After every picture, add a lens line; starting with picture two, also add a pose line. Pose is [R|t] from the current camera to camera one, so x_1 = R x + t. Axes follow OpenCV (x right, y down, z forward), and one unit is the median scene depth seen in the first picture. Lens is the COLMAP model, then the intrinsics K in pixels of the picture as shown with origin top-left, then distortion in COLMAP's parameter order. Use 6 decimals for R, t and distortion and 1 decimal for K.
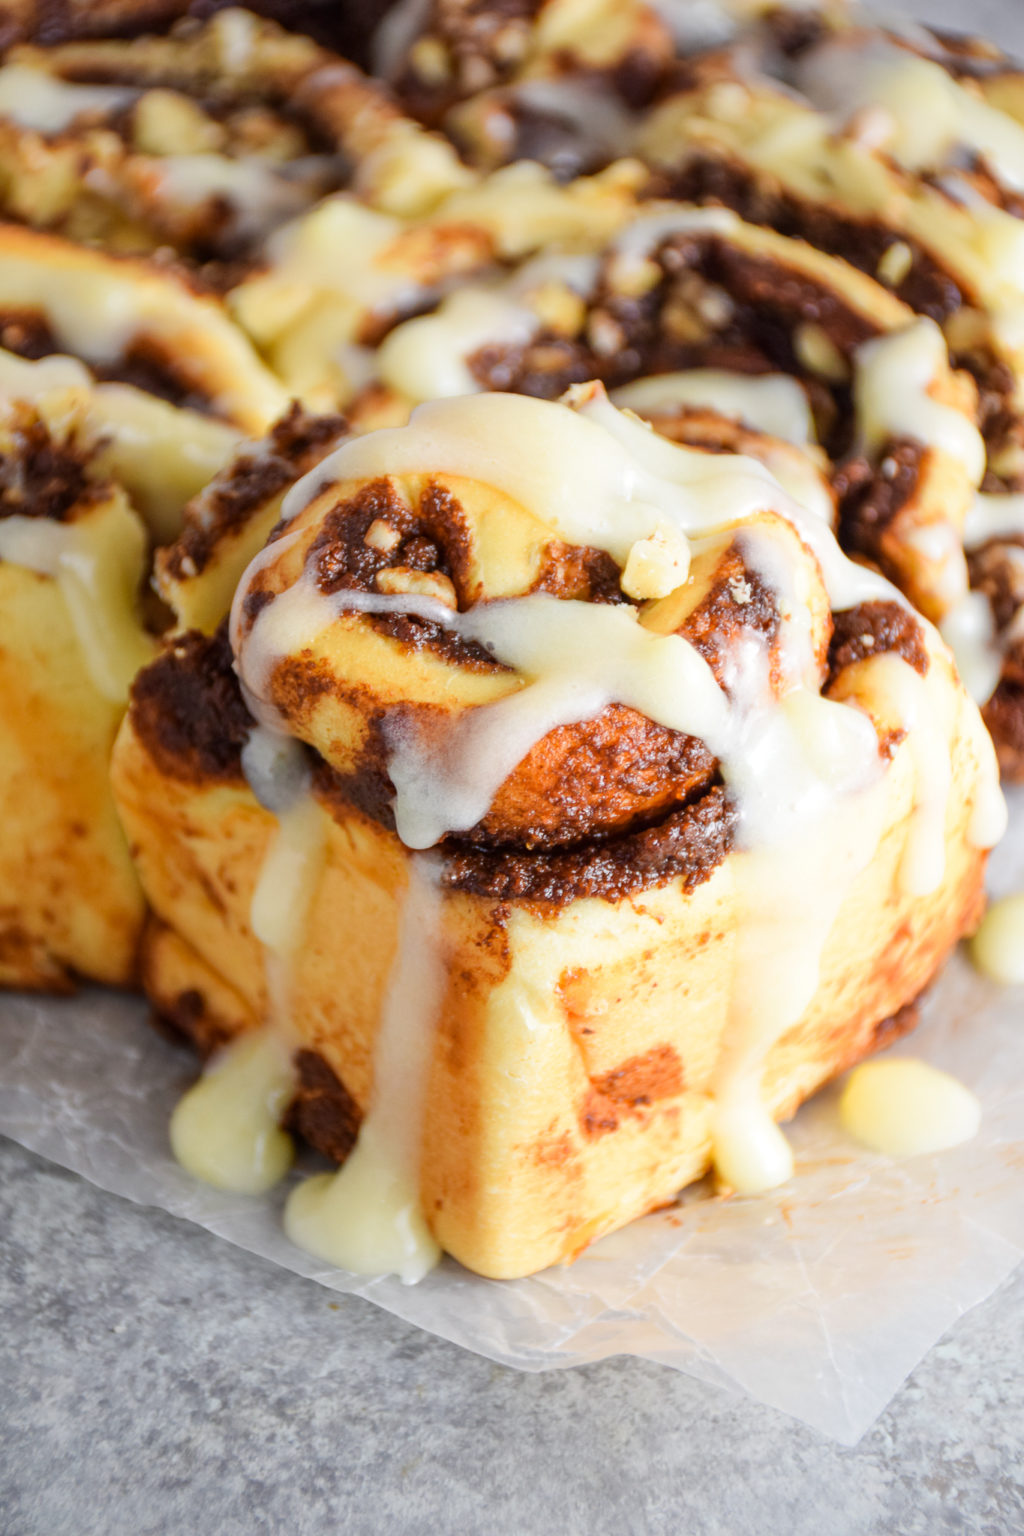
lens RADIAL K [[3875.8, 0, 514.0], [0, 3875.8, 737.7], [0, 0, 1]] dist [0.257805, 0.036431]
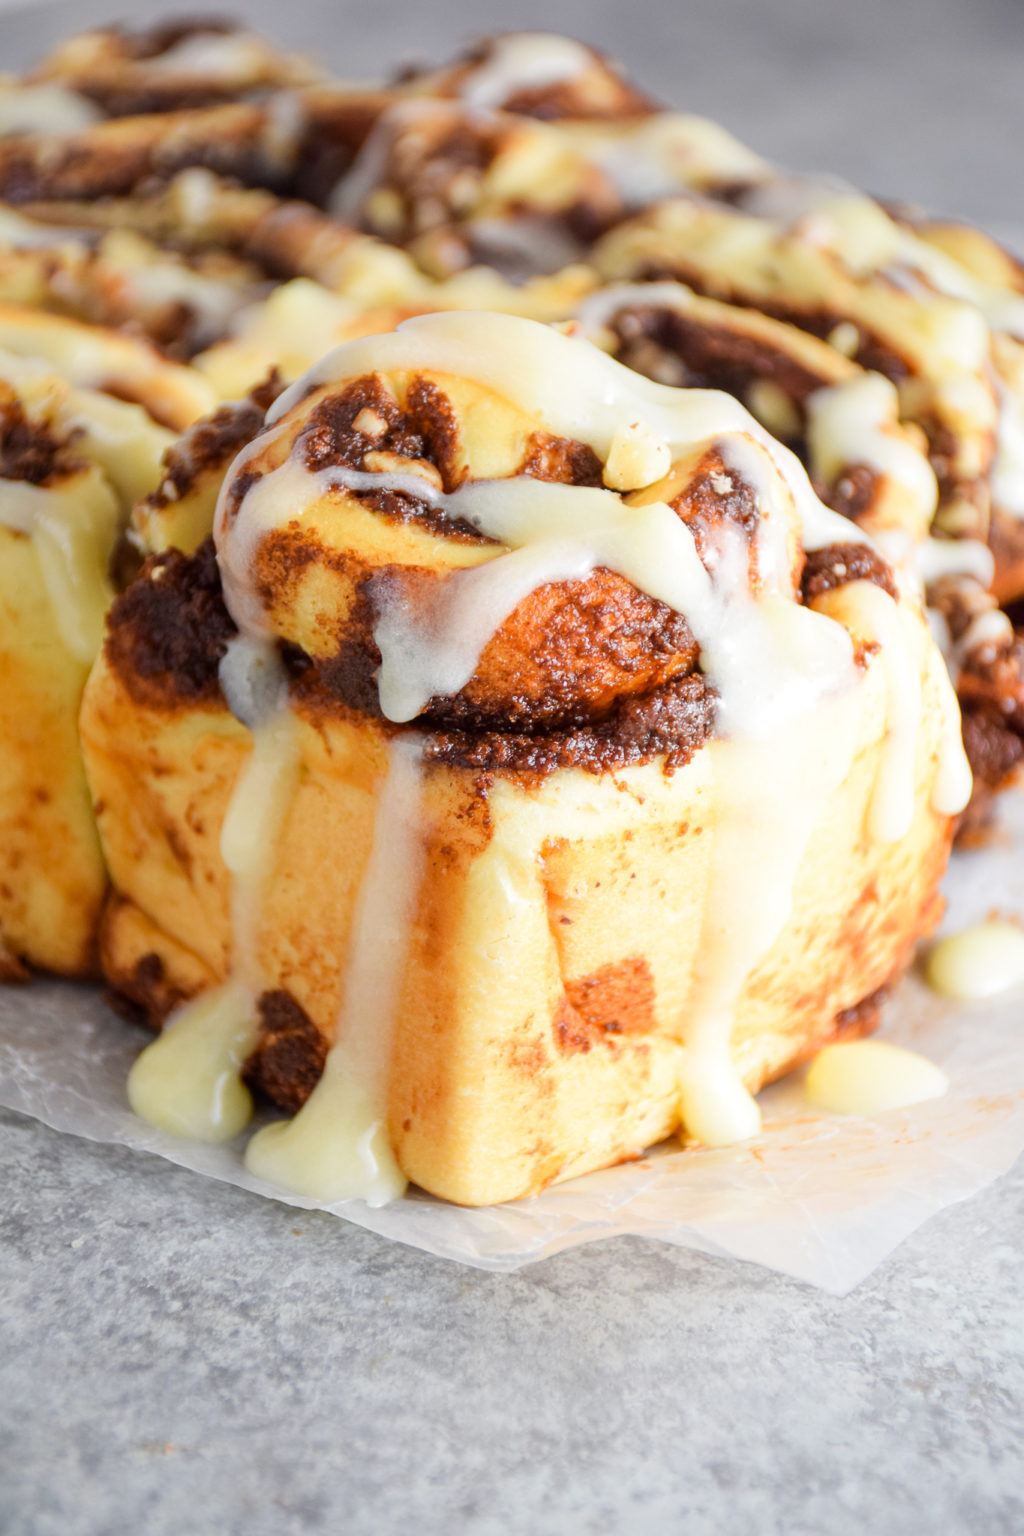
lens RADIAL K [[3875.8, 0, 514.0], [0, 3875.8, 737.7], [0, 0, 1]] dist [0.257805, 0.036431]
pose [[0.998879, 0.020093, 0.042857, -0.036768], [-0.010620, 0.977482, -0.210752, 0.233576], [-0.046126, 0.210061, 0.976600, 0.021200]]
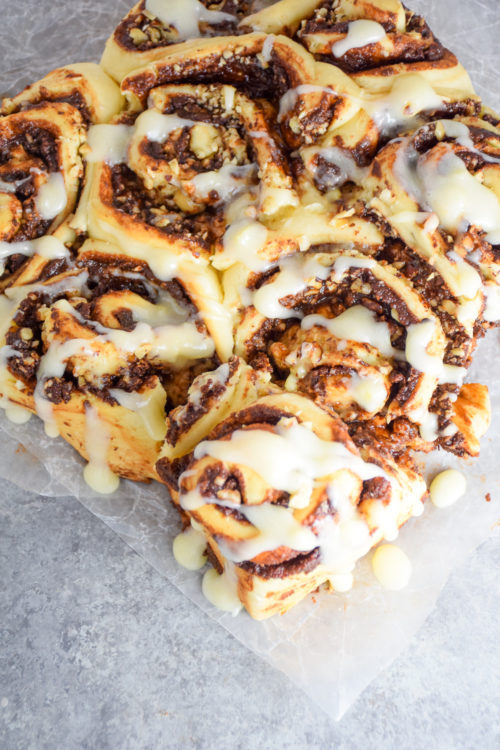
lens RADIAL K [[1838.8, 0, 250.0], [0, 1838.8, 375.0], [0, 0, 1]] dist [0.408710, 0.090908]
pose [[0.983658, 0.117143, -0.136725, 0.191123], [-0.019786, 0.825126, 0.564602, -0.986593], [0.178954, -0.552670, 0.813960, -0.228927]]
